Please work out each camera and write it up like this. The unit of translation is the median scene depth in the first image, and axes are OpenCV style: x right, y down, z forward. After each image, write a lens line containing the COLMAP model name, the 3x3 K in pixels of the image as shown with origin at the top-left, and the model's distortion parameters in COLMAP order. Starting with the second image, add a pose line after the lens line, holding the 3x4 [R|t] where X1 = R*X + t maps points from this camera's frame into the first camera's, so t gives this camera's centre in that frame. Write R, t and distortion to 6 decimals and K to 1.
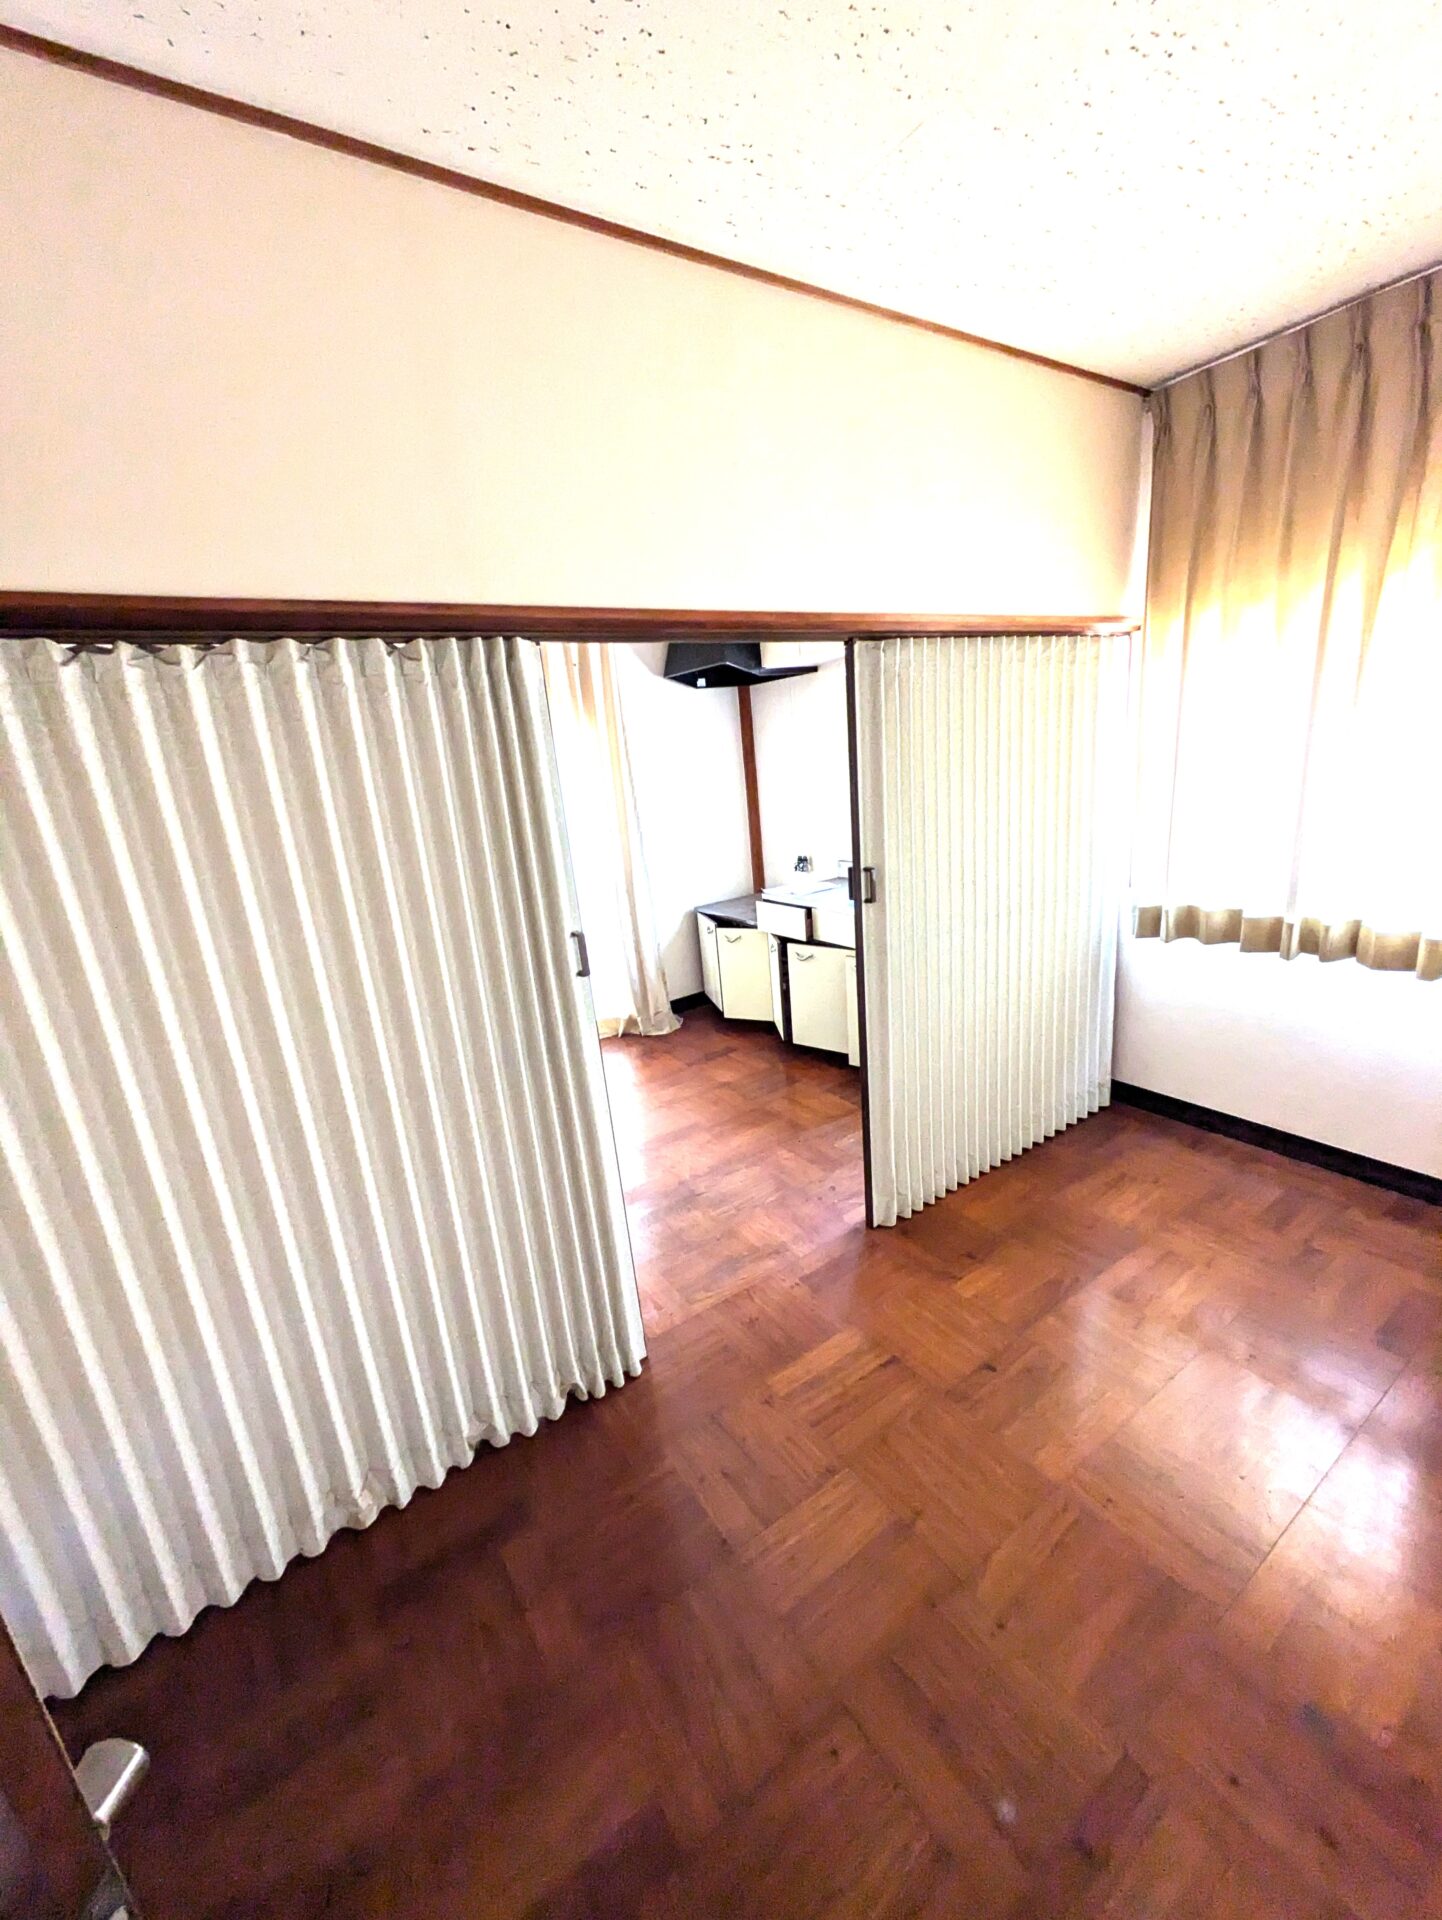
lens RADIAL K [[766.3, 0, 721.0], [0, 766.3, 960.0], [0, 0, 1]] dist [0.002936, -0.000026]
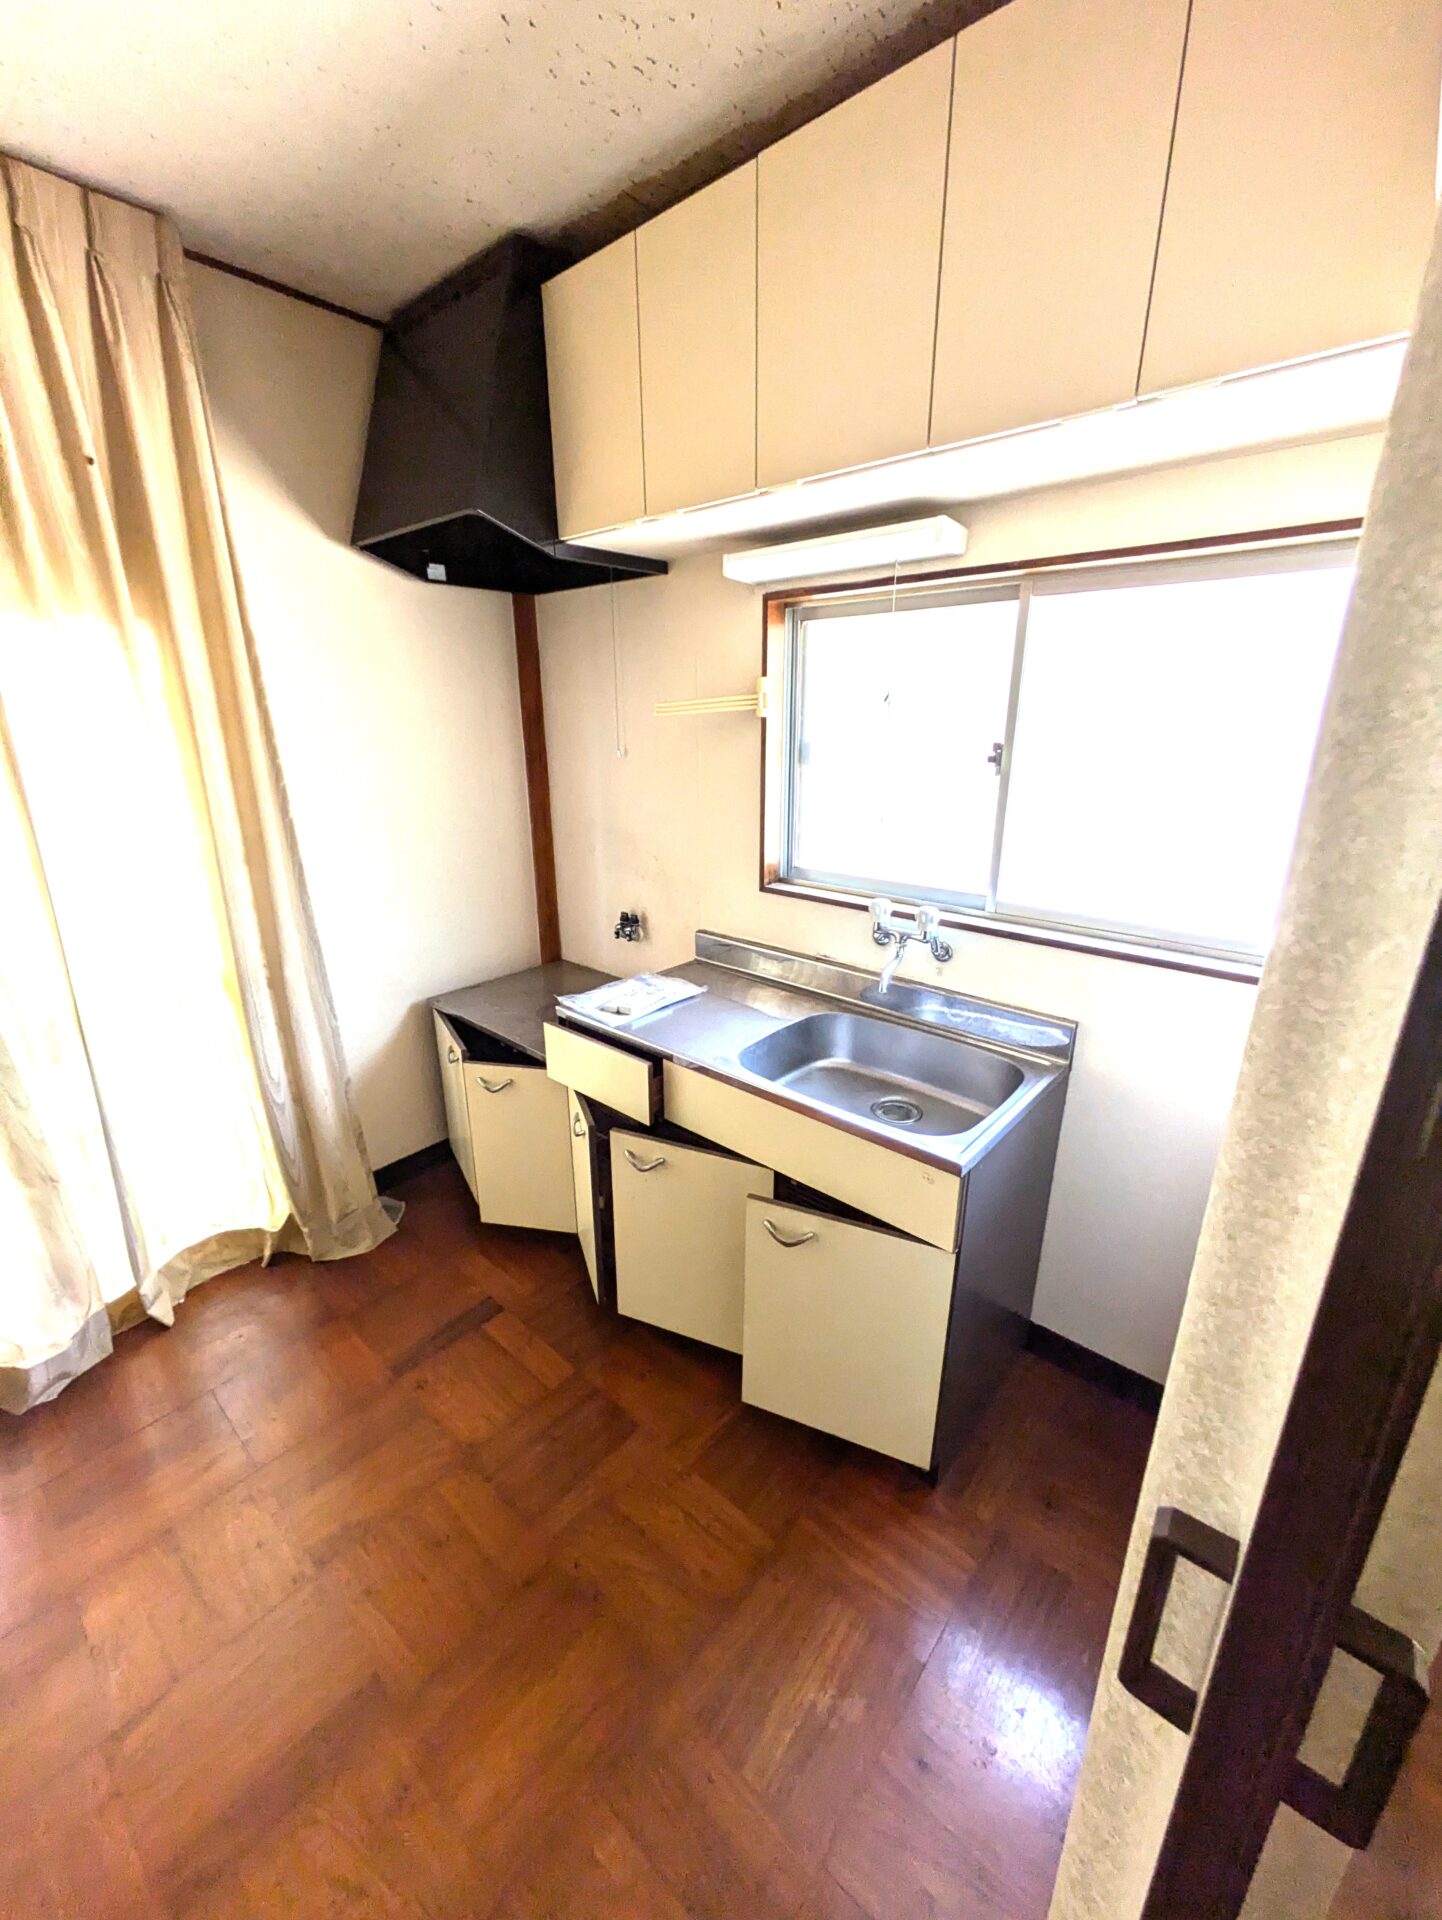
lens RADIAL K [[766.3, 0, 721.0], [0, 766.3, 960.0], [0, 0, 1]] dist [0.002936, -0.000026]
pose [[0.963692, 0.004825, 0.266975, 0.021784], [-0.012302, 0.999577, 0.026342, -0.120641], [-0.266735, -0.028670, 0.963343, 0.453899]]
